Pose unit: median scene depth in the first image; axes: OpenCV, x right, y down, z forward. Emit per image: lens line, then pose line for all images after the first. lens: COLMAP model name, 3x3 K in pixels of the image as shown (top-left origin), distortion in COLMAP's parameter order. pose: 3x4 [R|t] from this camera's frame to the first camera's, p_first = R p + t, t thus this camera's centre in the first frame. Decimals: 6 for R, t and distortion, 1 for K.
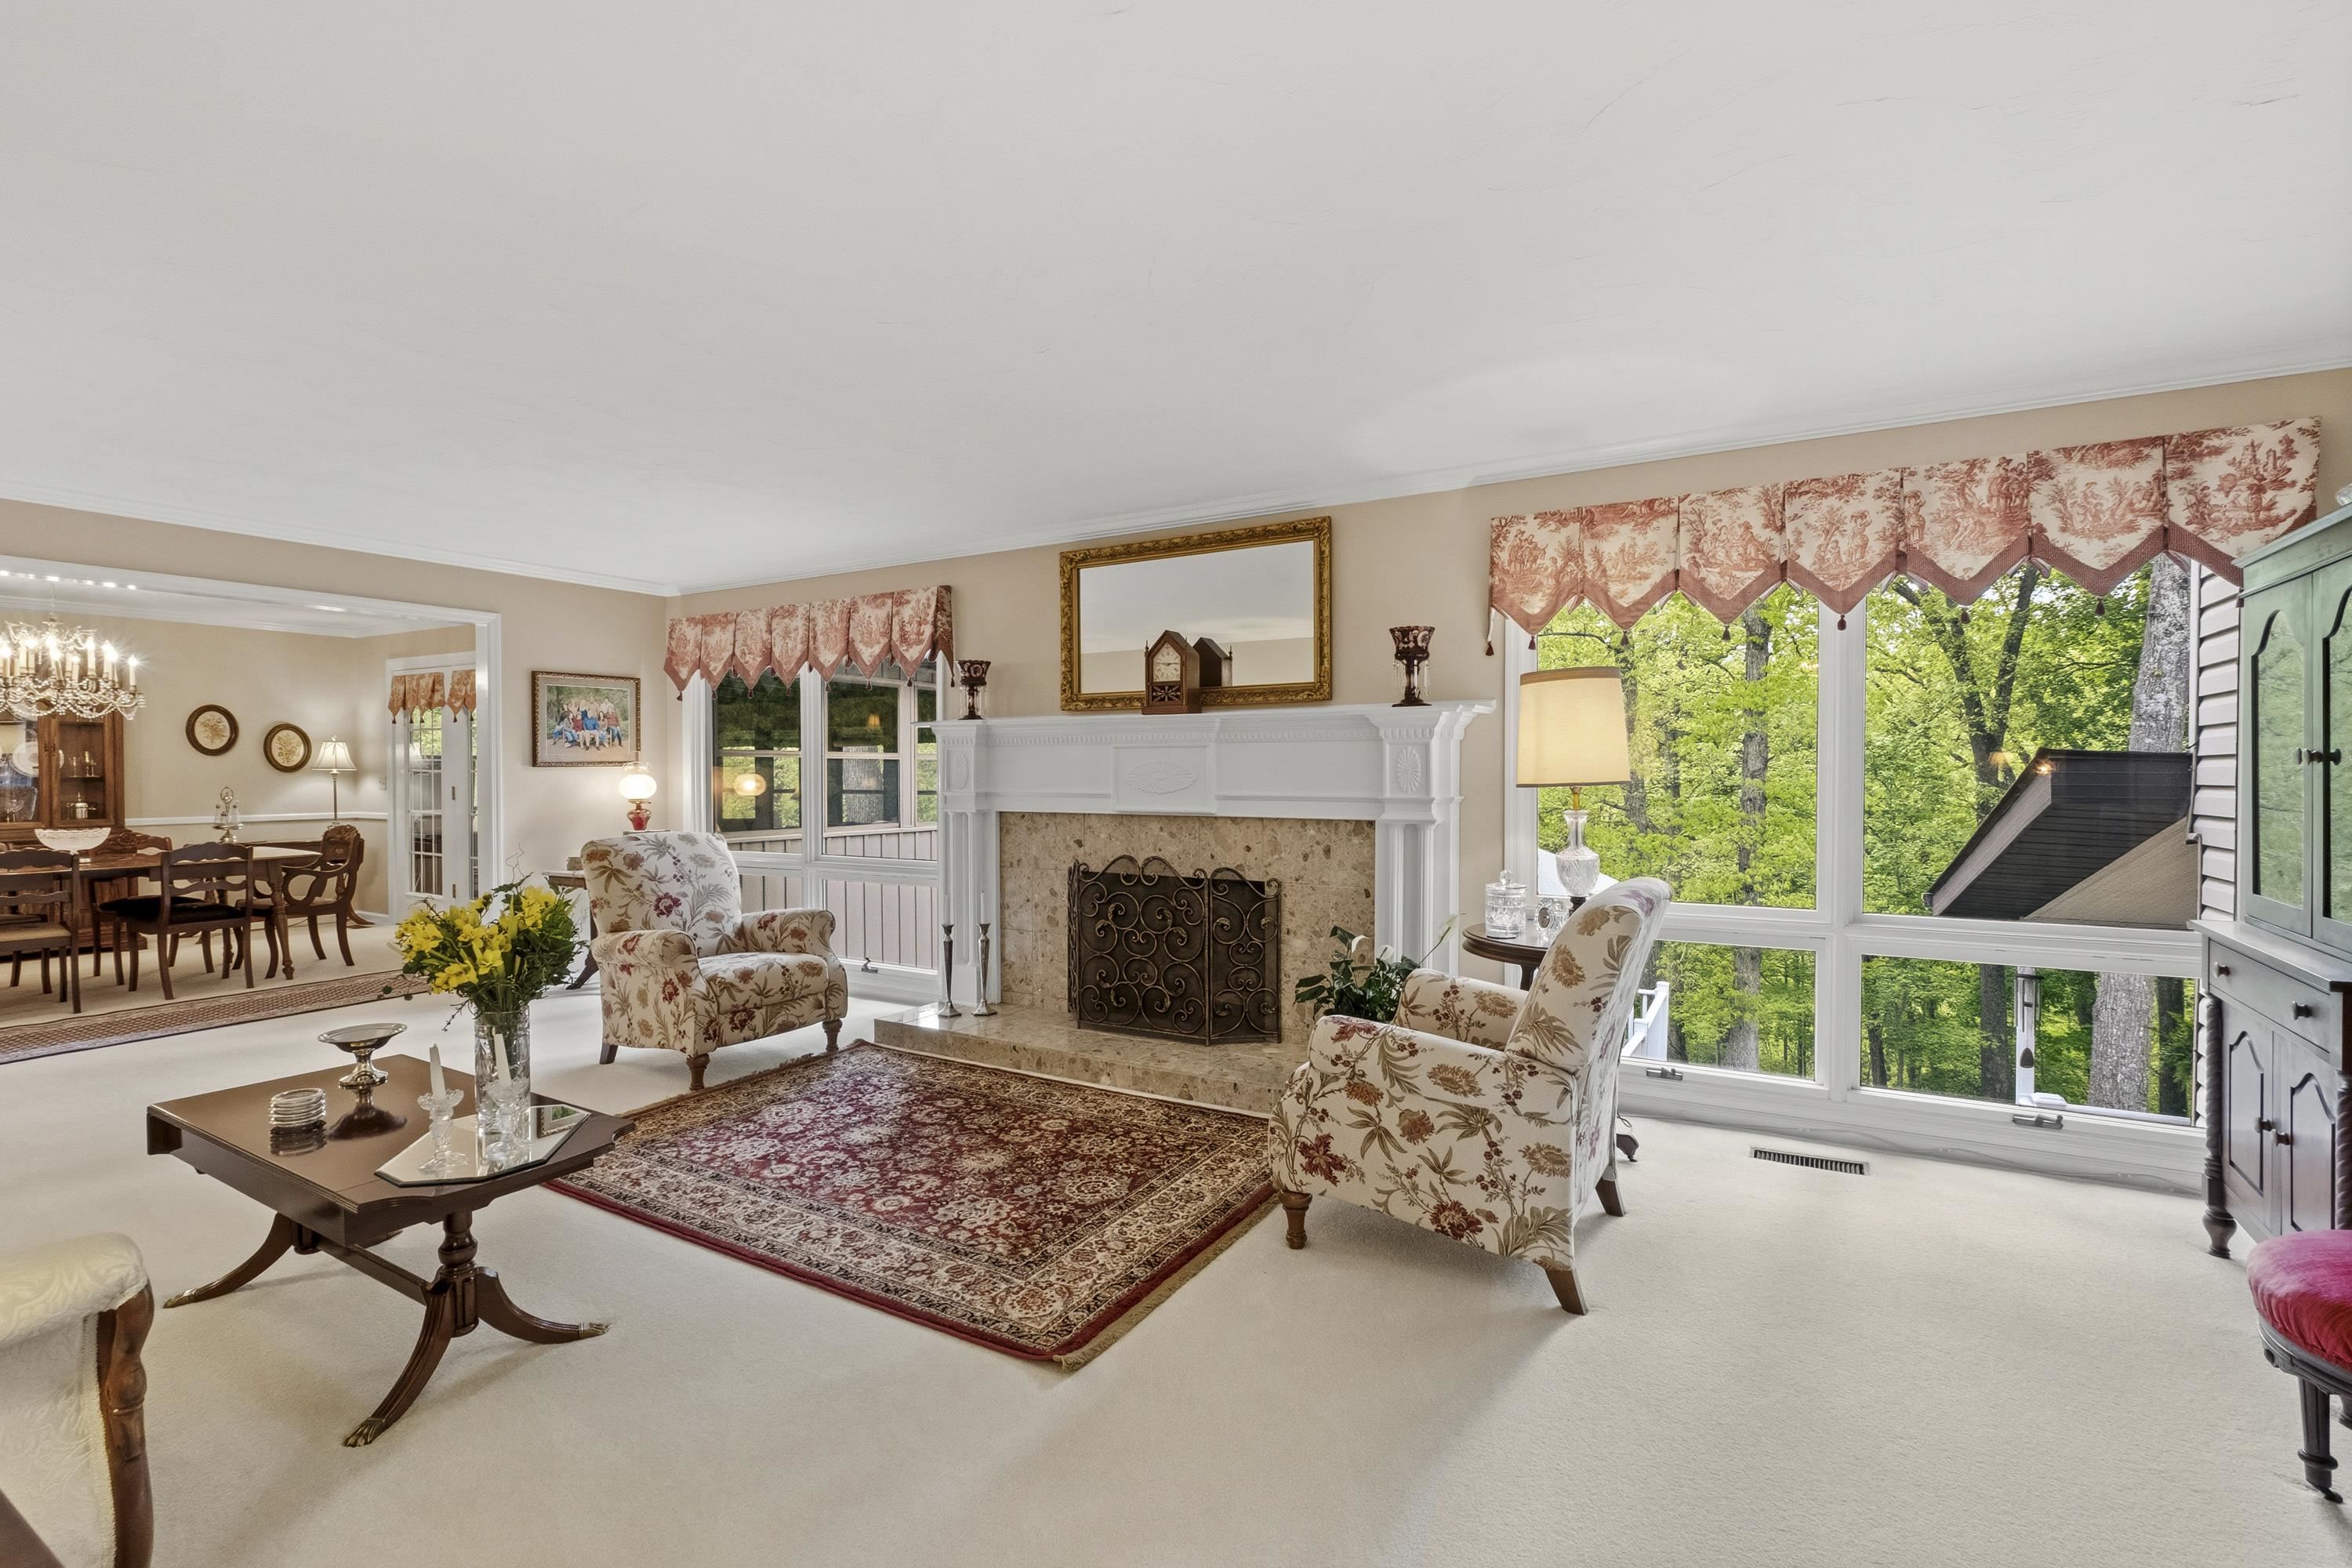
lens RADIAL K [[1049.6, 0, 1161.5], [0, 1049.6, 778.1], [0, 0, 1]] dist [0.000475, -0.000221]
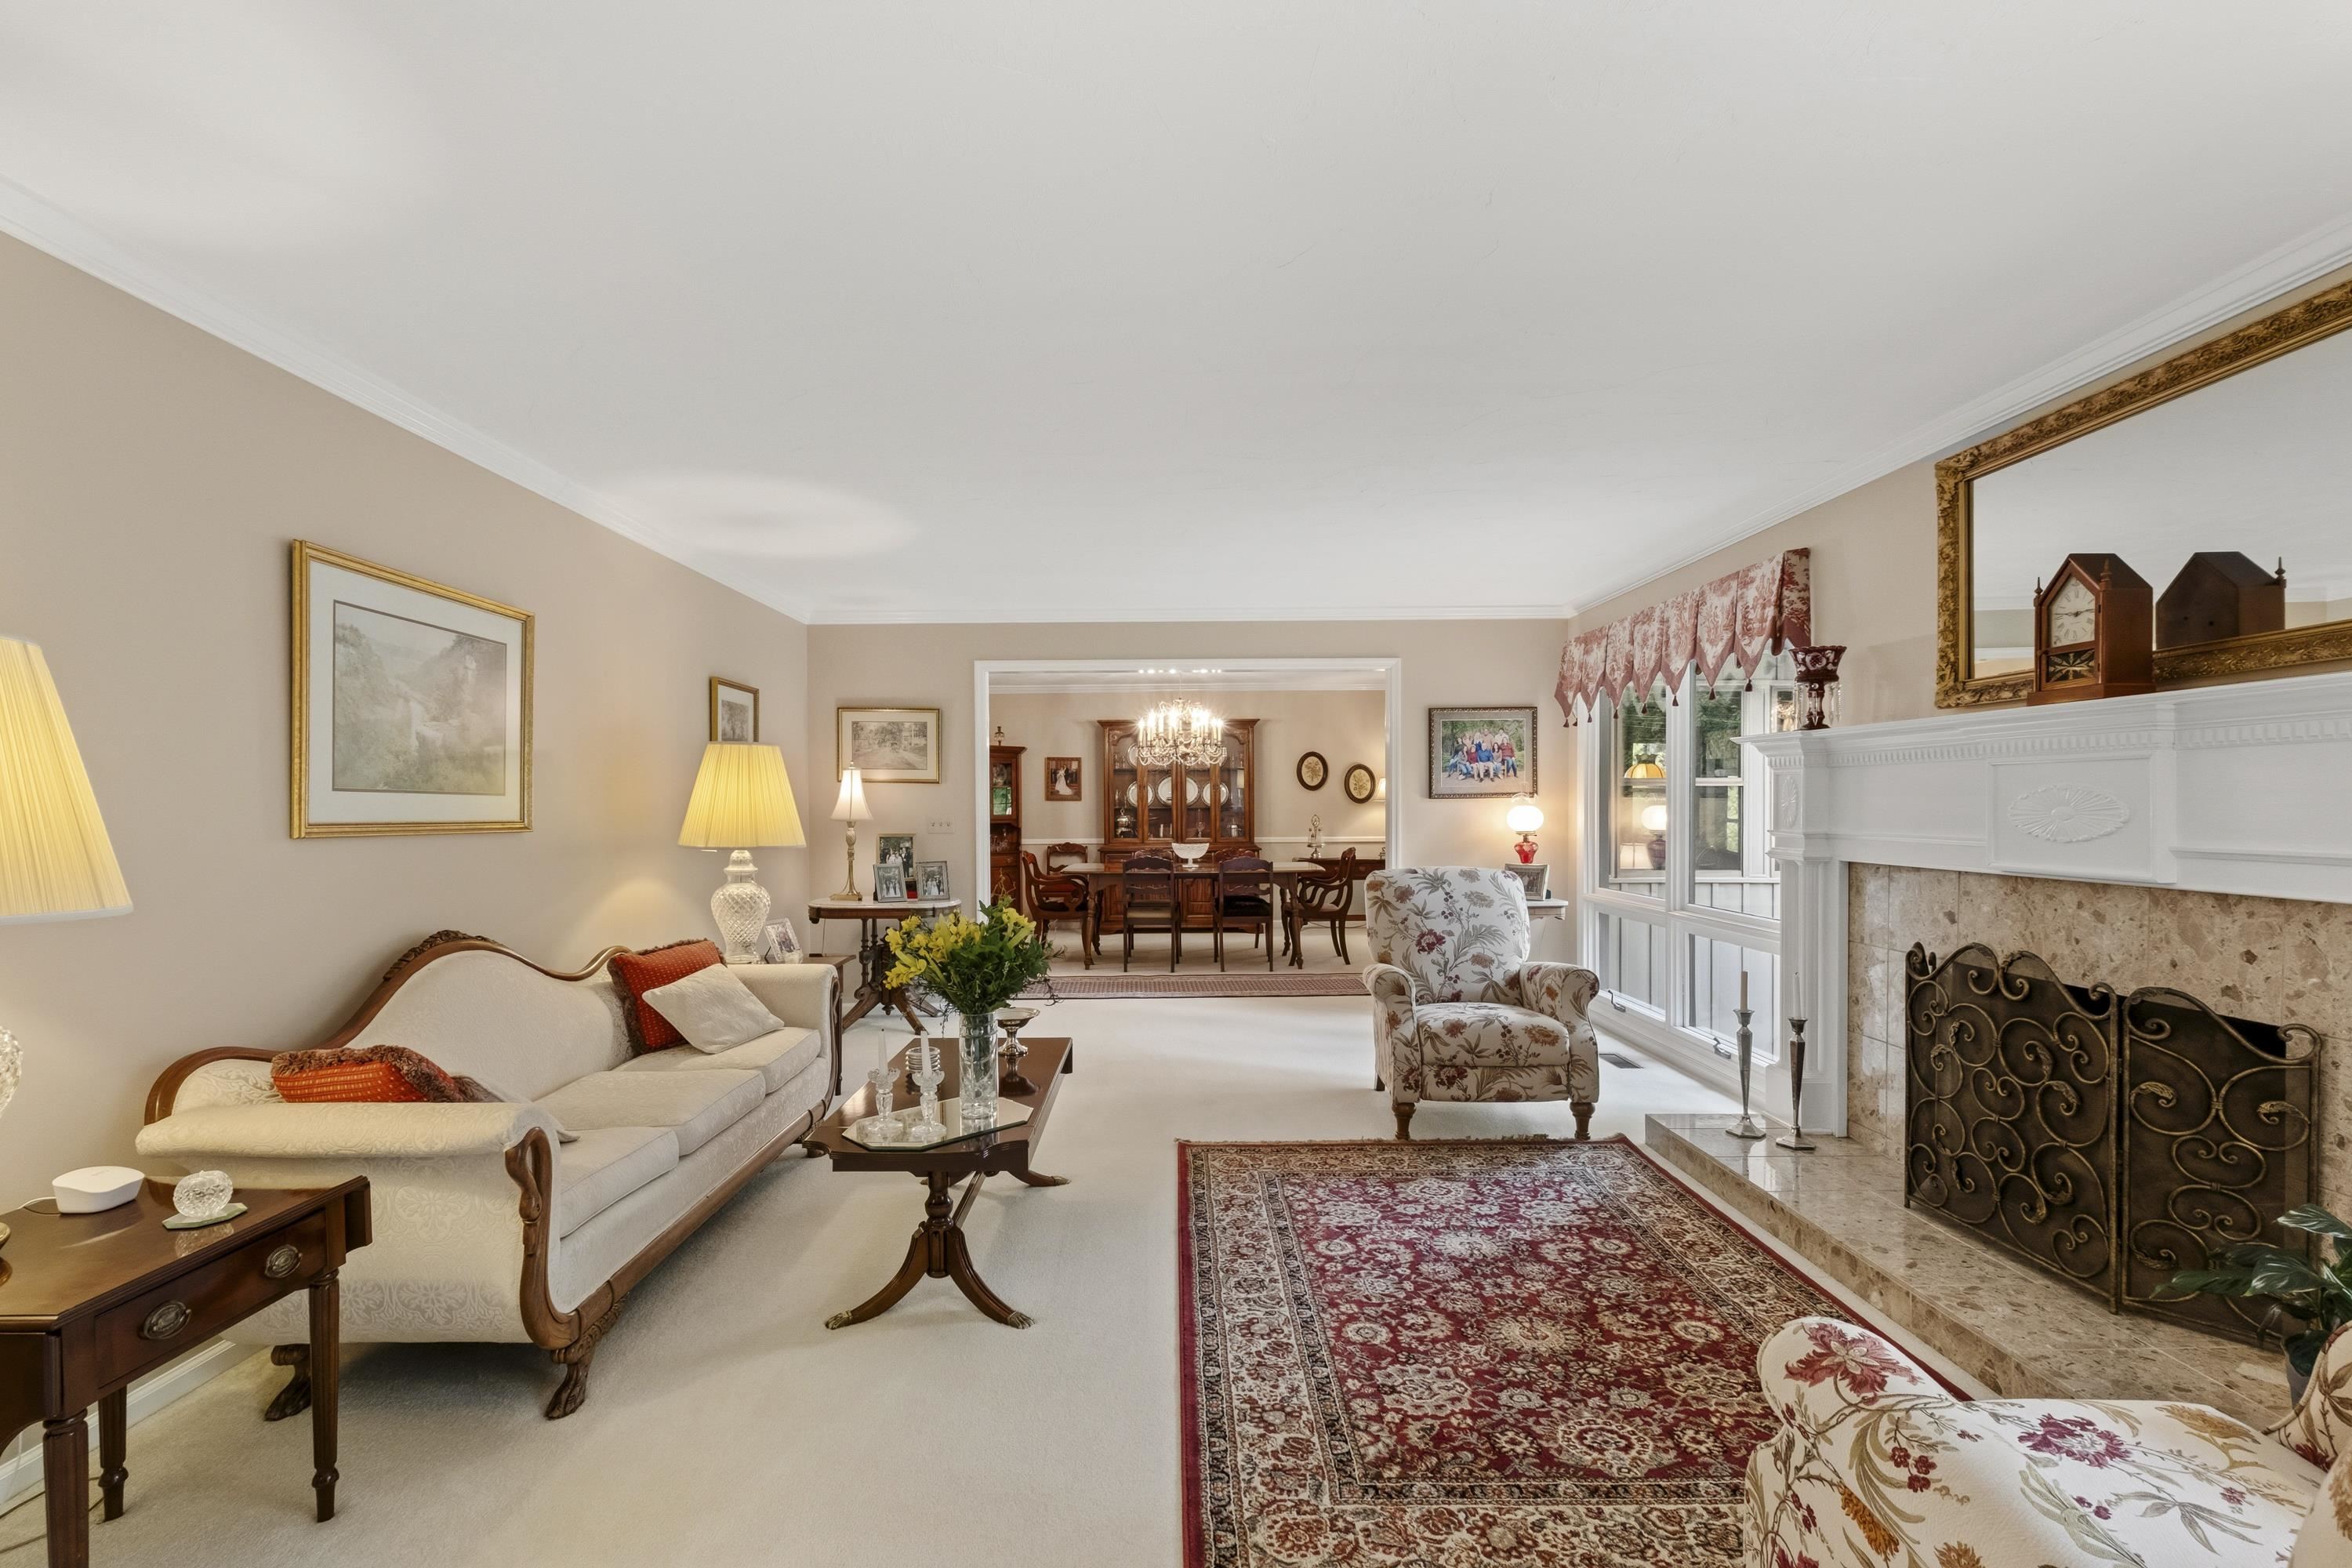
lens RADIAL K [[1065.0, 0, 1178.4], [0, 1065.0, 812.8], [0, 0, 1]] dist [0.003503, -0.009562]
pose [[0.515978, 0.007580, -0.856569, 0.254637], [-0.003480, 0.999971, 0.006753, -0.003853], [0.856595, -0.000503, 0.515989, 0.302010]]
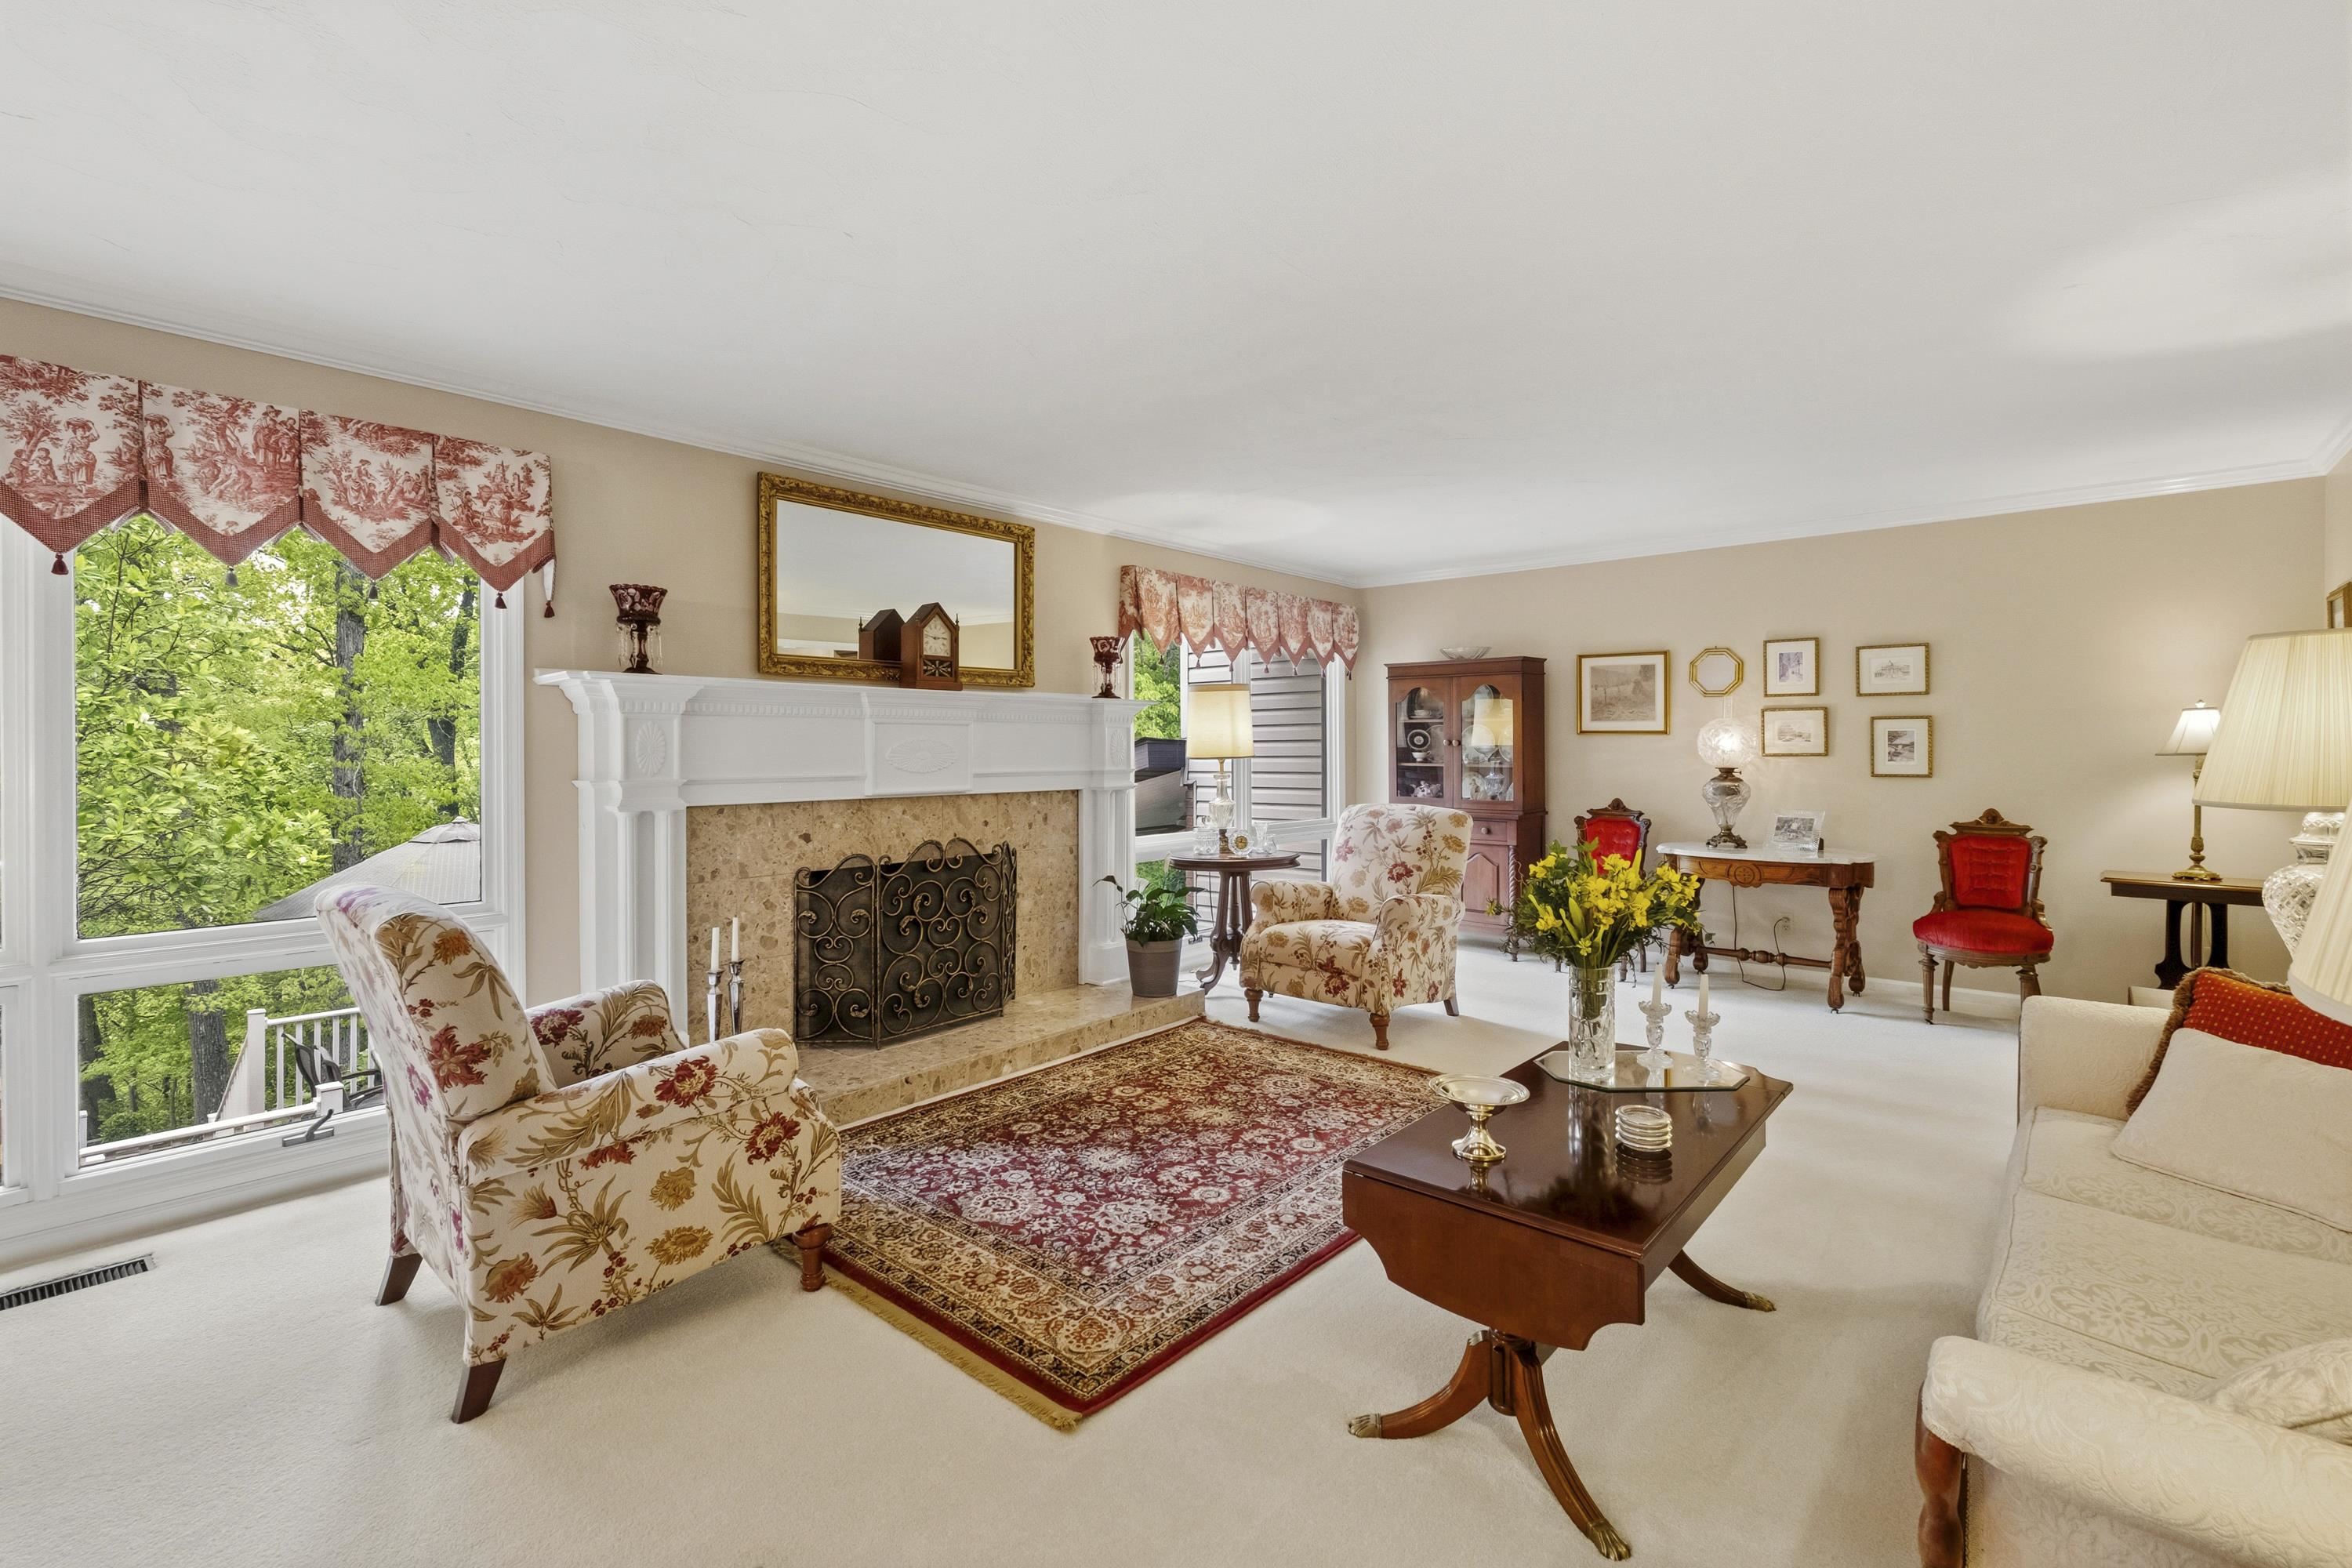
lens RADIAL K [[1030.7, 0, 1174.4], [0, 1030.7, 738.9], [0, 0, 1]] dist [0.000169, -0.000039]
pose [[0.186067, 0.010458, 0.982481, -0.903620], [0.011132, 0.999857, -0.012751, -0.001841], [-0.982474, 0.013310, 0.185924, 0.630873]]
